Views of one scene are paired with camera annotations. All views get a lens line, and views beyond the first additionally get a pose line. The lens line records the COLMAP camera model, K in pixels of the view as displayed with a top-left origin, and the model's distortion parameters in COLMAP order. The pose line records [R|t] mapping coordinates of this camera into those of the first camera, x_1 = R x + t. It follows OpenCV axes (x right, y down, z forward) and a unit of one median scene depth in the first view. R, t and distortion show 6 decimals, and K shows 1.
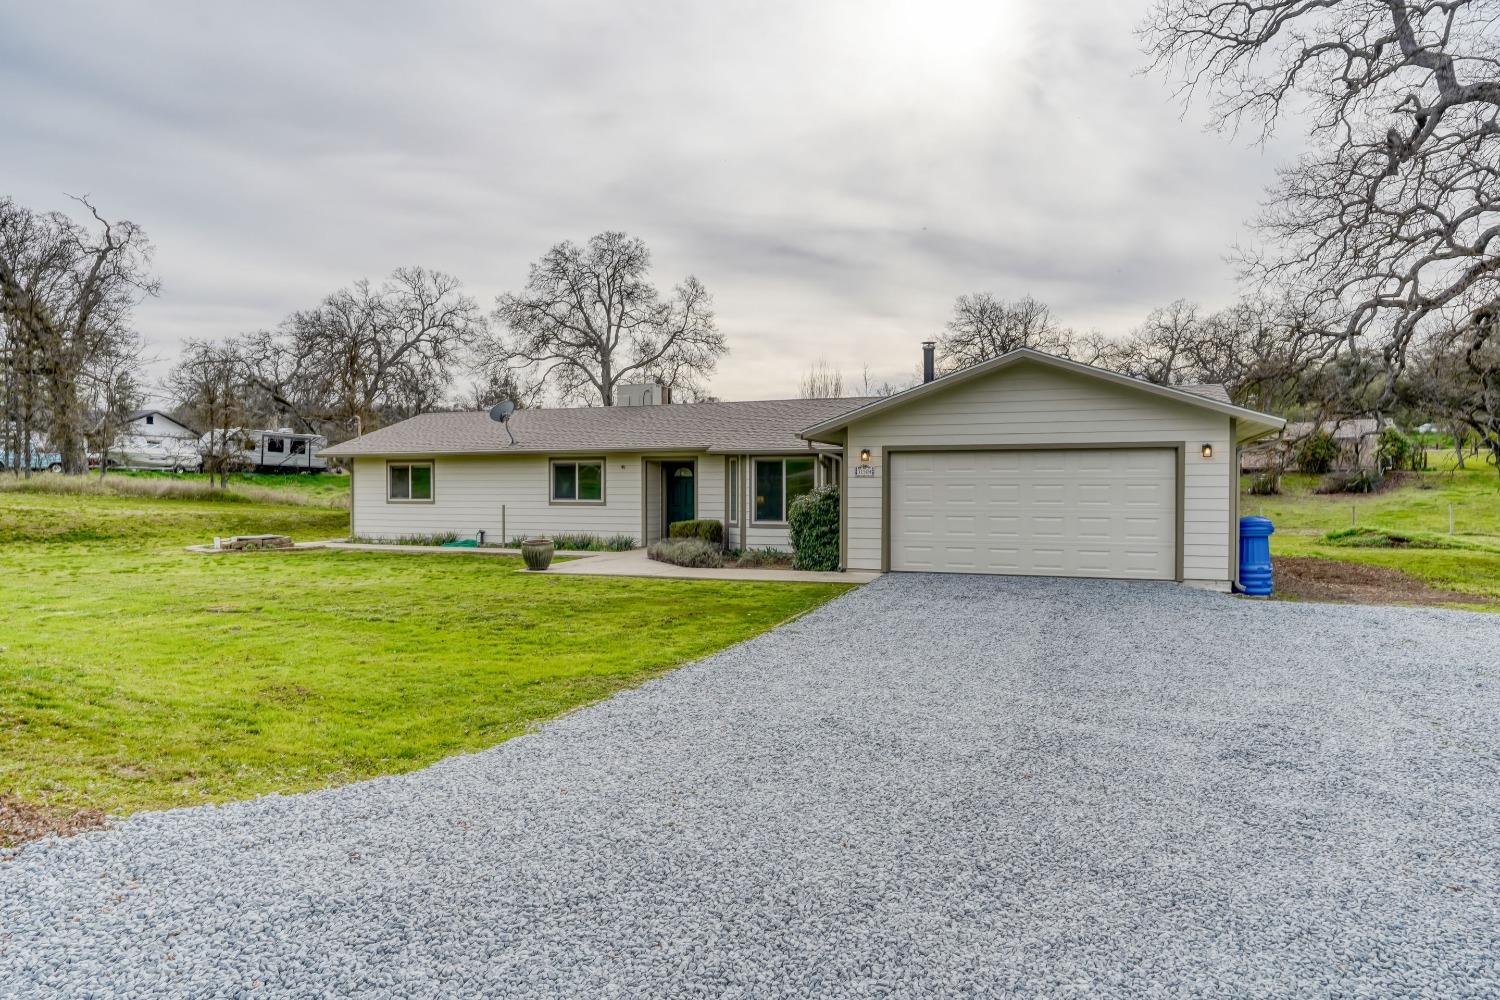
lens RADIAL K [[911.9, 0, 749.3], [0, 911.9, 514.7], [0, 0, 1]] dist [-0.006356, 0.012552]
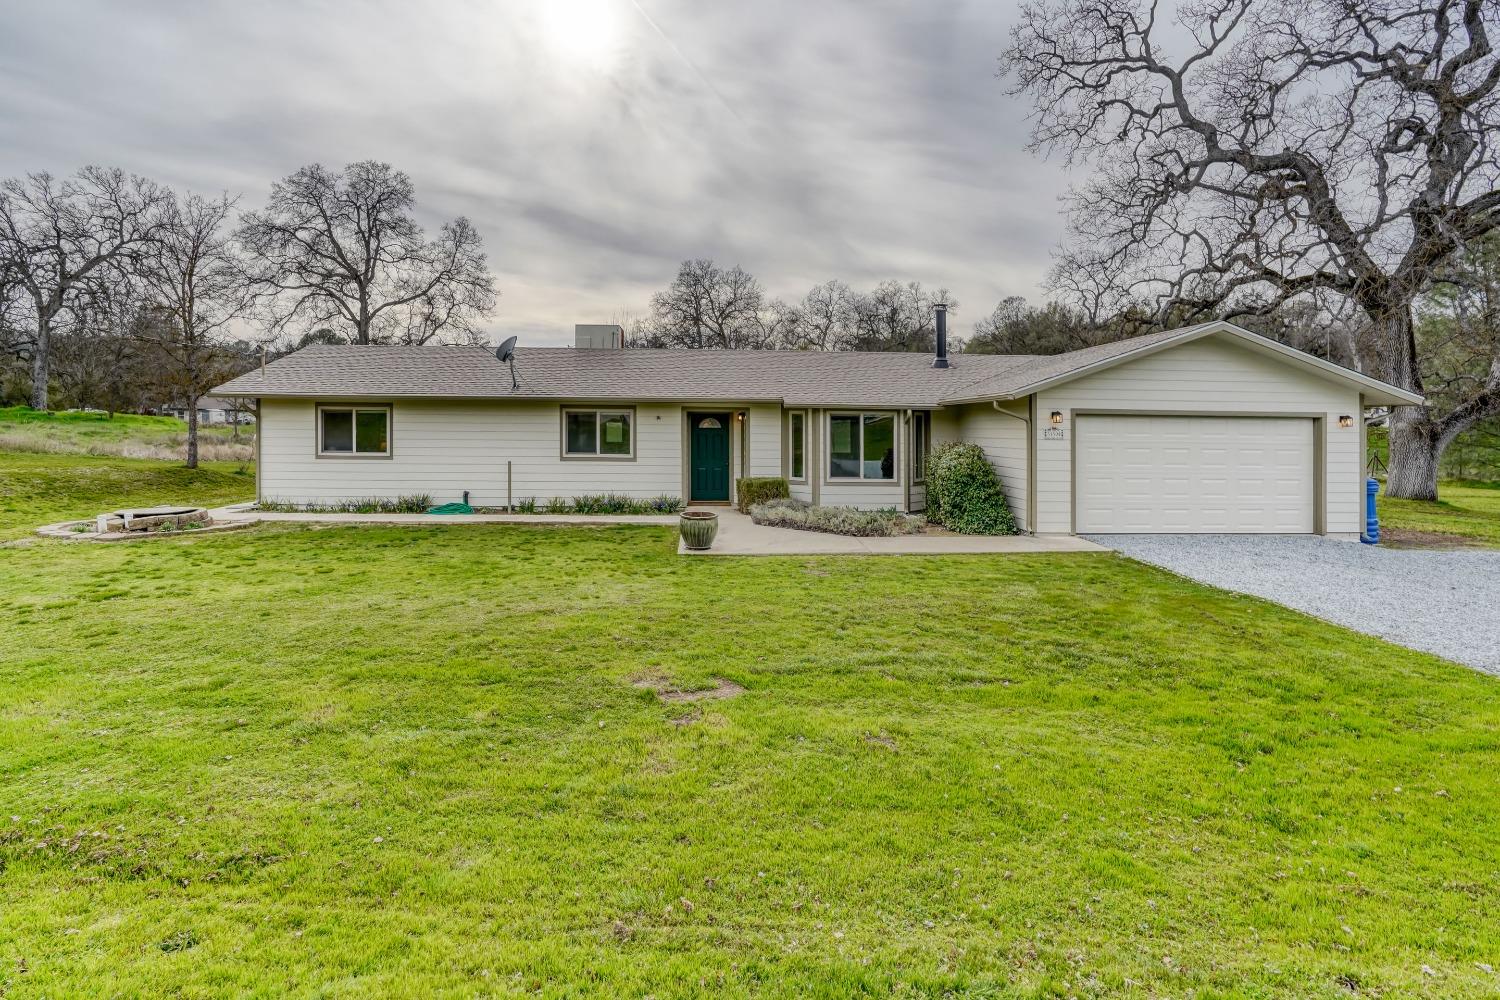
lens RADIAL K [[775.1, 0, 724.4], [0, 775.1, 433.0], [0, 0, 1]] dist [-0.017181, 0.005603]
pose [[0.908359, 0.005388, 0.418156, -0.364913], [0.001256, 0.999877, -0.015612, -0.023711], [-0.418189, 0.014706, 0.908241, 0.260284]]
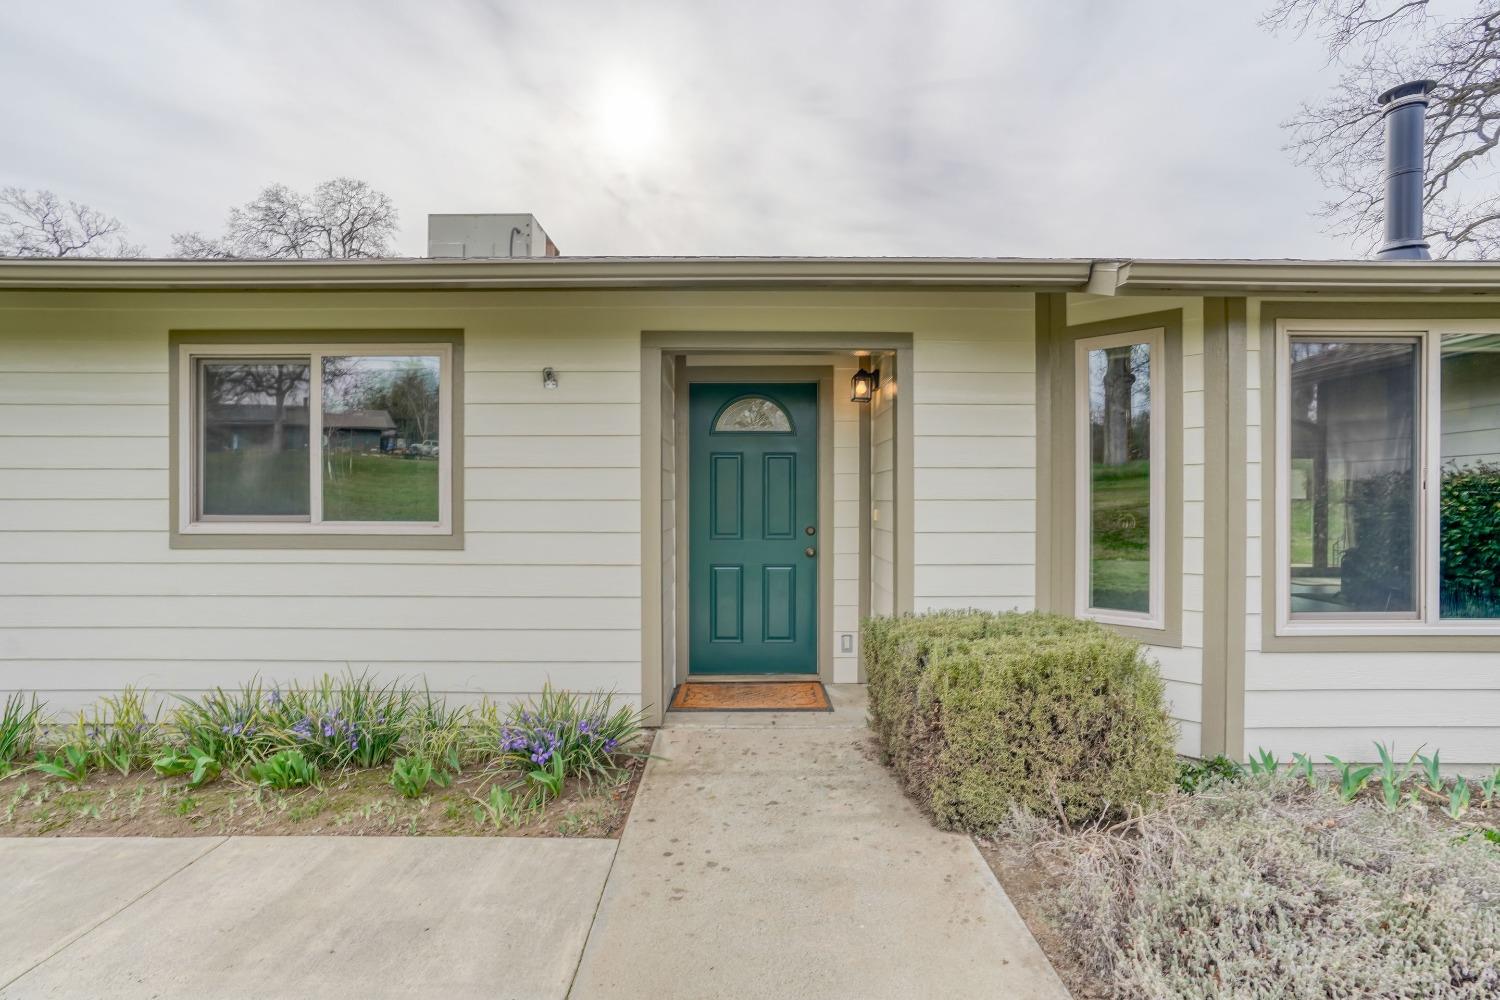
lens RADIAL K [[676.9, 0, 728.5], [0, 676.9, 513.6], [0, 0, 1]] dist [-0.010039, 0.001072]
pose [[0.928110, -0.007230, 0.372237, -0.147190], [0.009482, 0.999946, -0.004219, -0.015779], [-0.372186, 0.007445, 0.928128, 0.759821]]
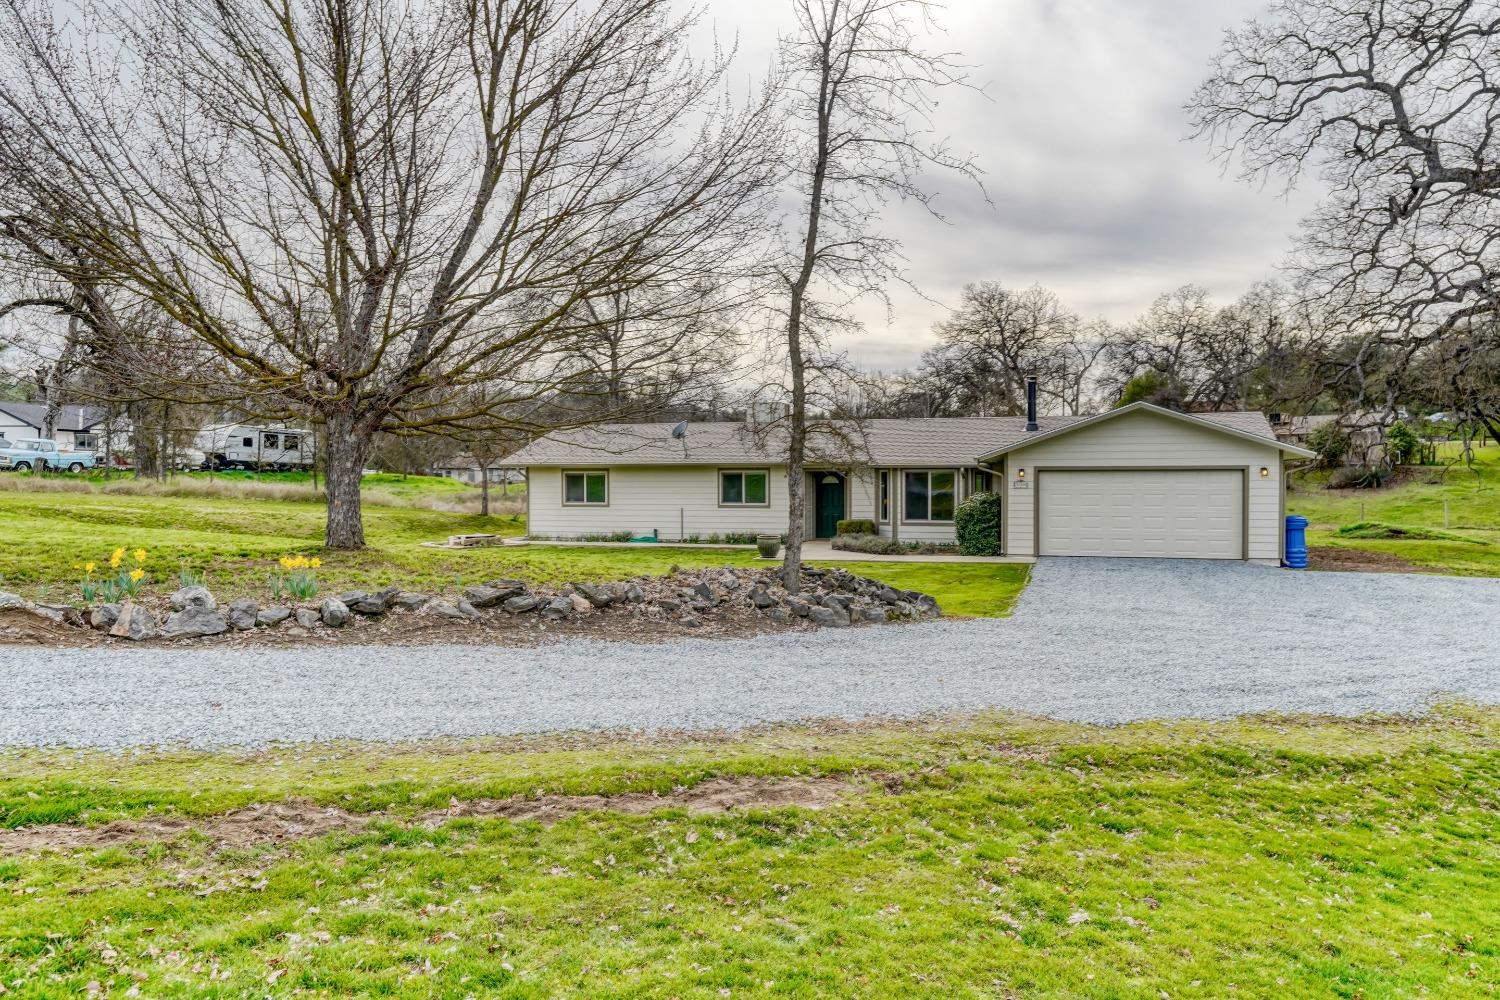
lens RADIAL K [[1121.7, 0, 744.9], [0, 1121.7, 510.0], [0, 0, 1]] dist [0.055167, -0.016223]
pose [[0.996291, -0.004773, 0.085921, -0.295770], [0.004789, 0.999989, 0.000019, -0.006822], [-0.085920, 0.000393, 0.996302, -0.455599]]
